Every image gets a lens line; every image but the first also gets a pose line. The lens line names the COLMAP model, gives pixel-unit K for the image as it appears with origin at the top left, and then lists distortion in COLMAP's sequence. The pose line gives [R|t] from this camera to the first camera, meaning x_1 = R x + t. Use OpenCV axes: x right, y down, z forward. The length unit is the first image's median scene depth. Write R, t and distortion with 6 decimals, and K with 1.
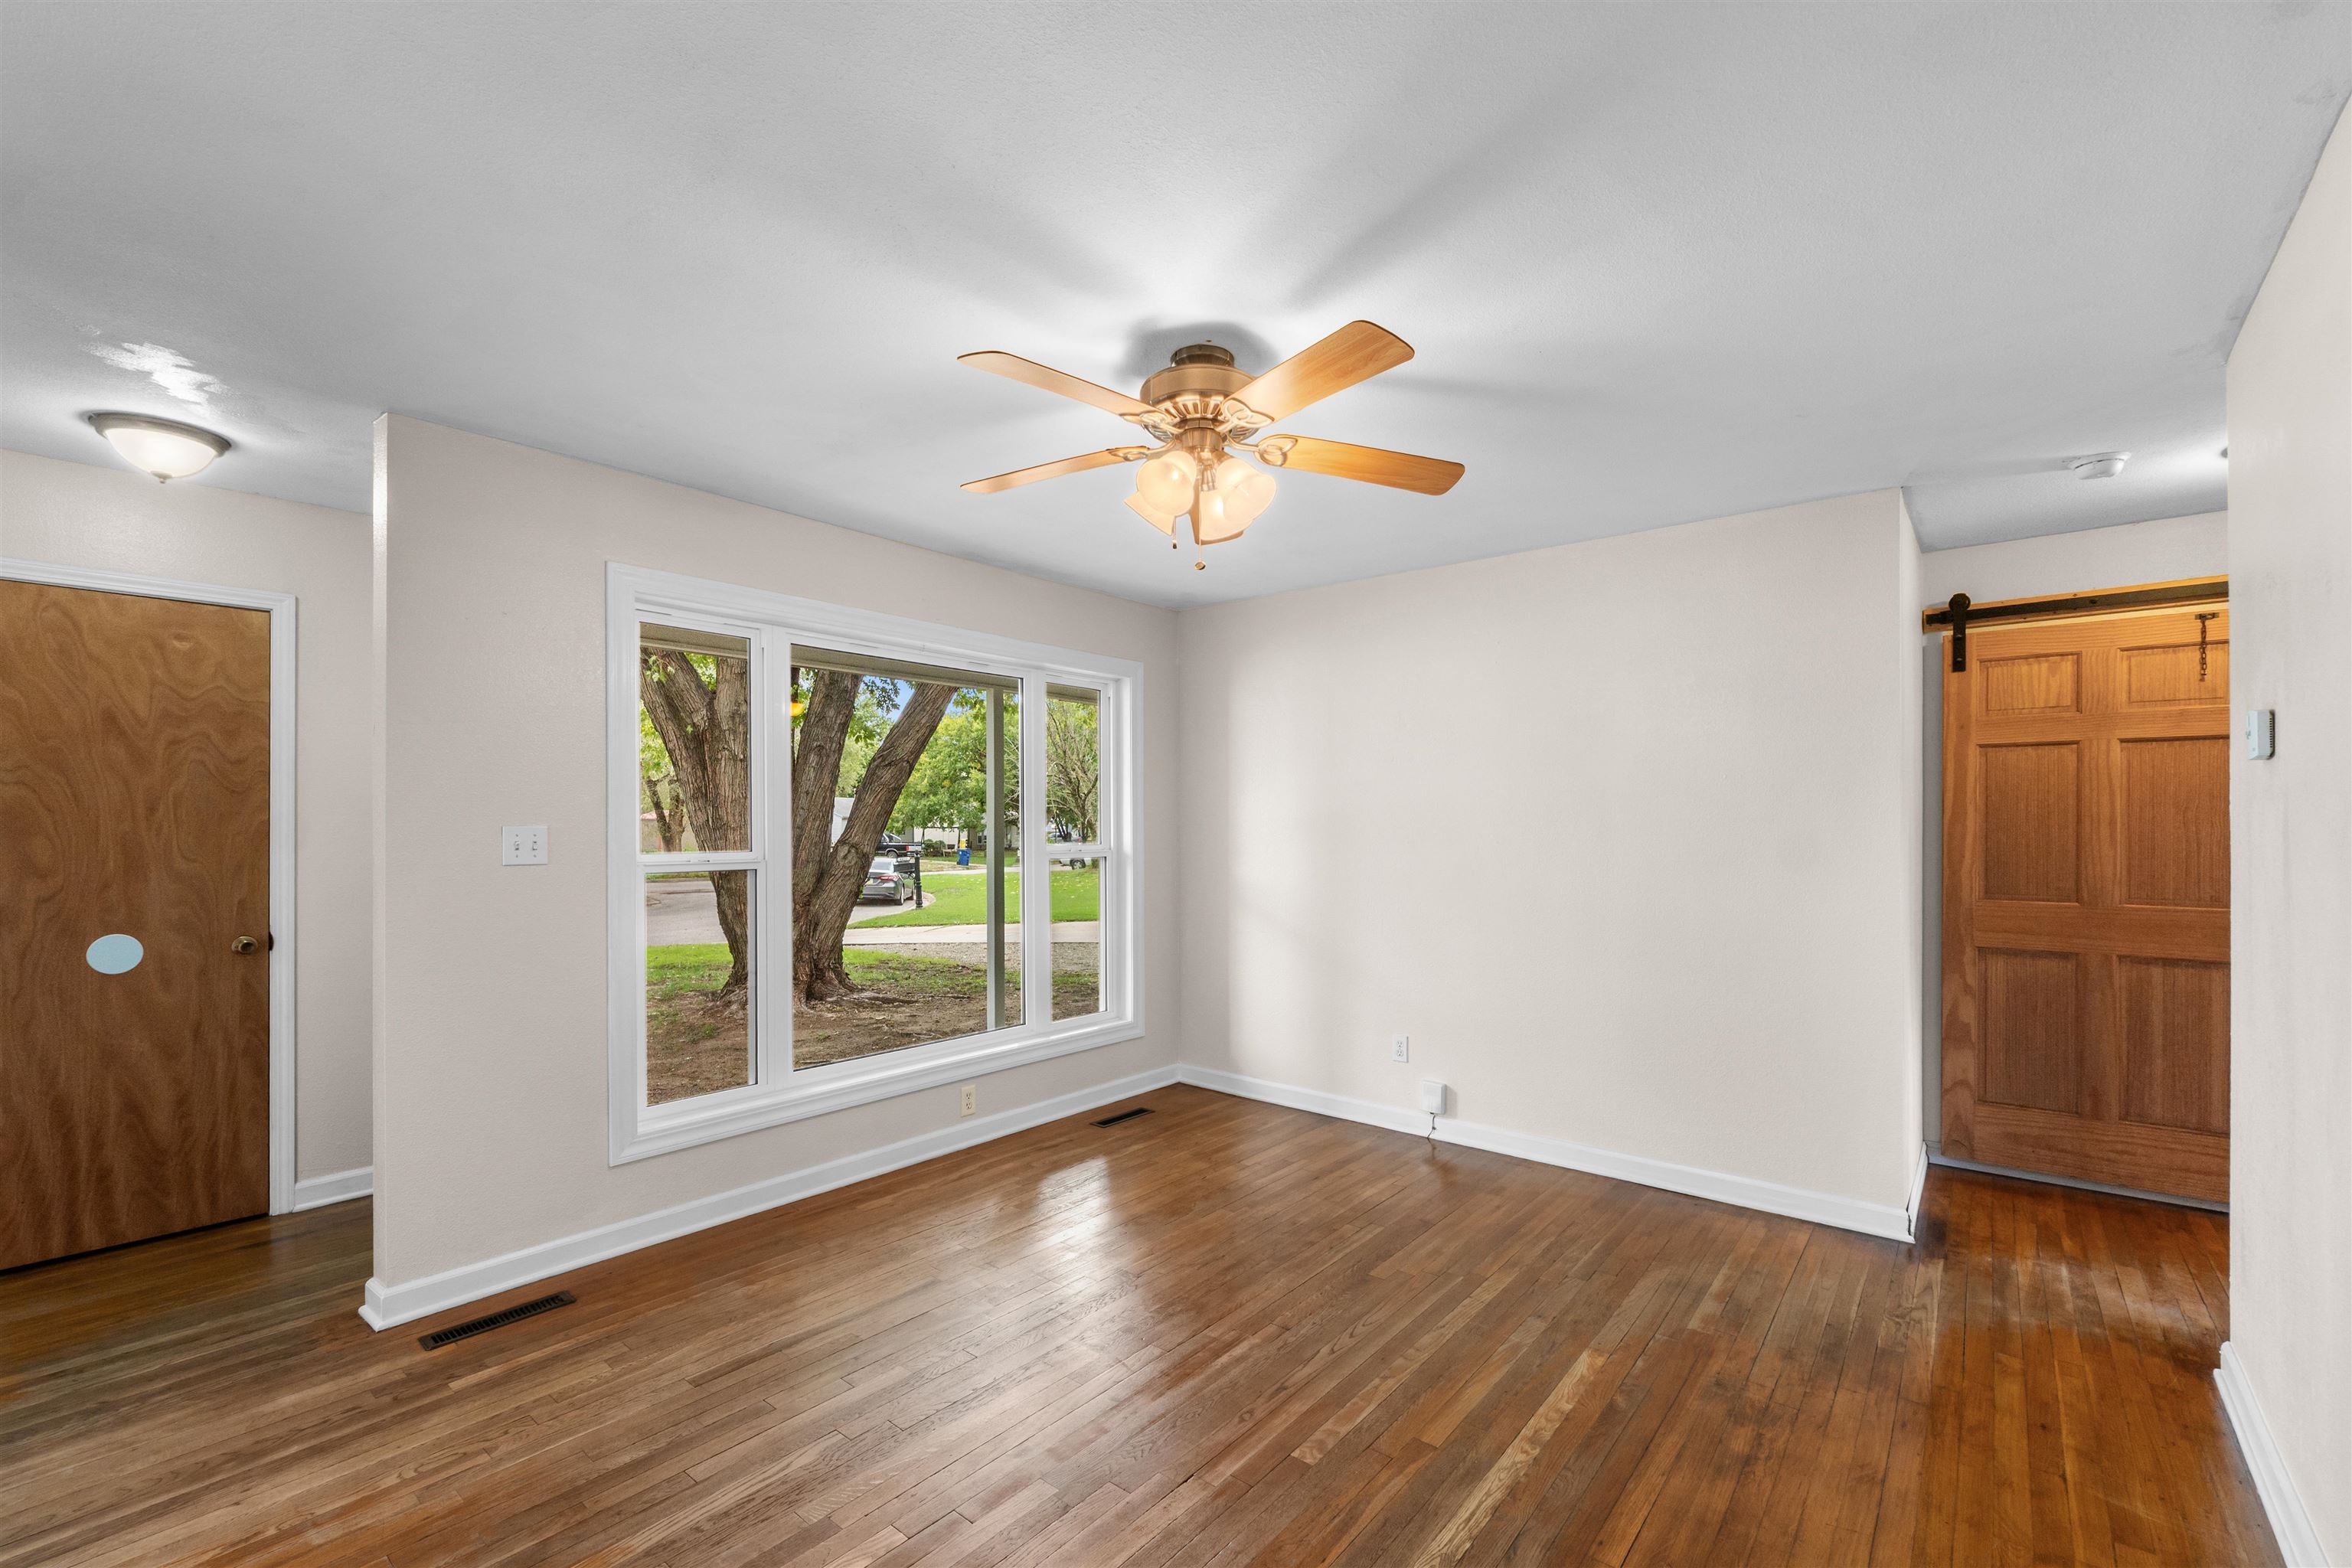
lens RADIAL K [[996.0, 0, 1179.8], [0, 996.0, 825.6], [0, 0, 1]] dist [-0.000508, -0.000220]
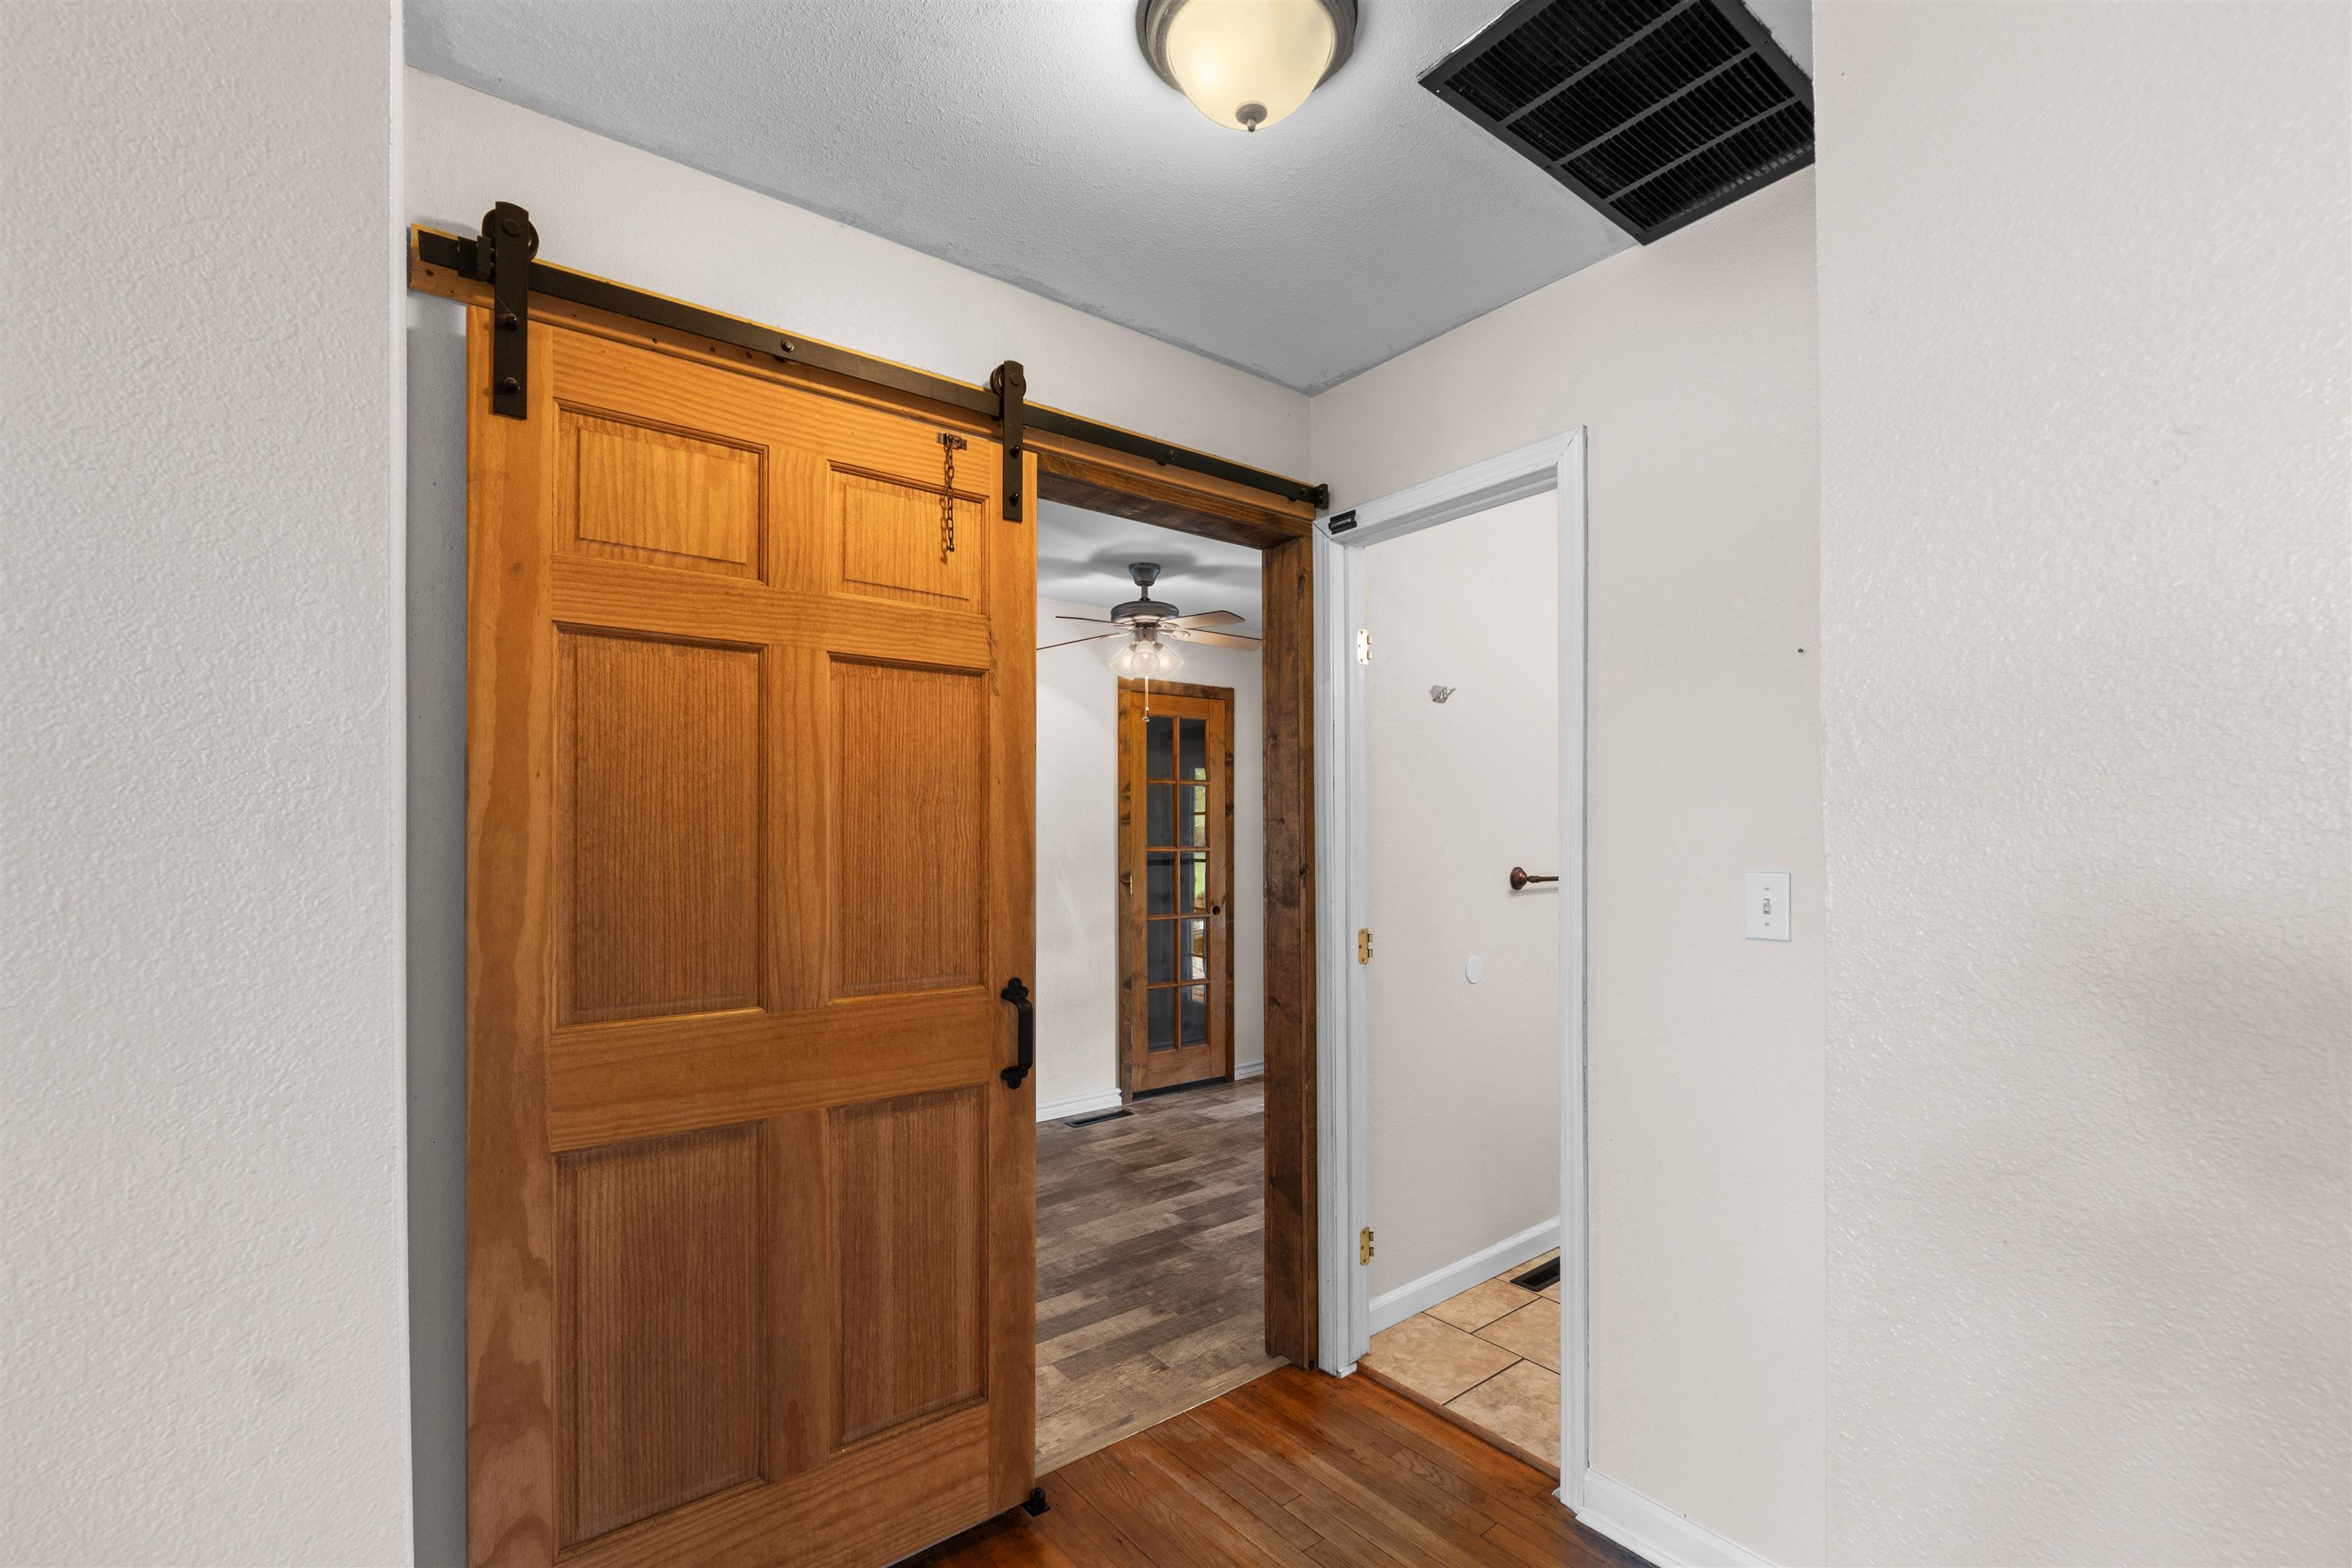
lens RADIAL K [[992.9, 0, 1185.0], [0, 992.9, 836.9], [0, 0, 1]] dist [-0.008429, -0.000058]
pose [[0.208651, -0.000755, 0.977990, 0.503929], [0.000945, 0.999999, 0.000570, 0.000886], [-0.977990, 0.000805, 0.208652, 0.717006]]
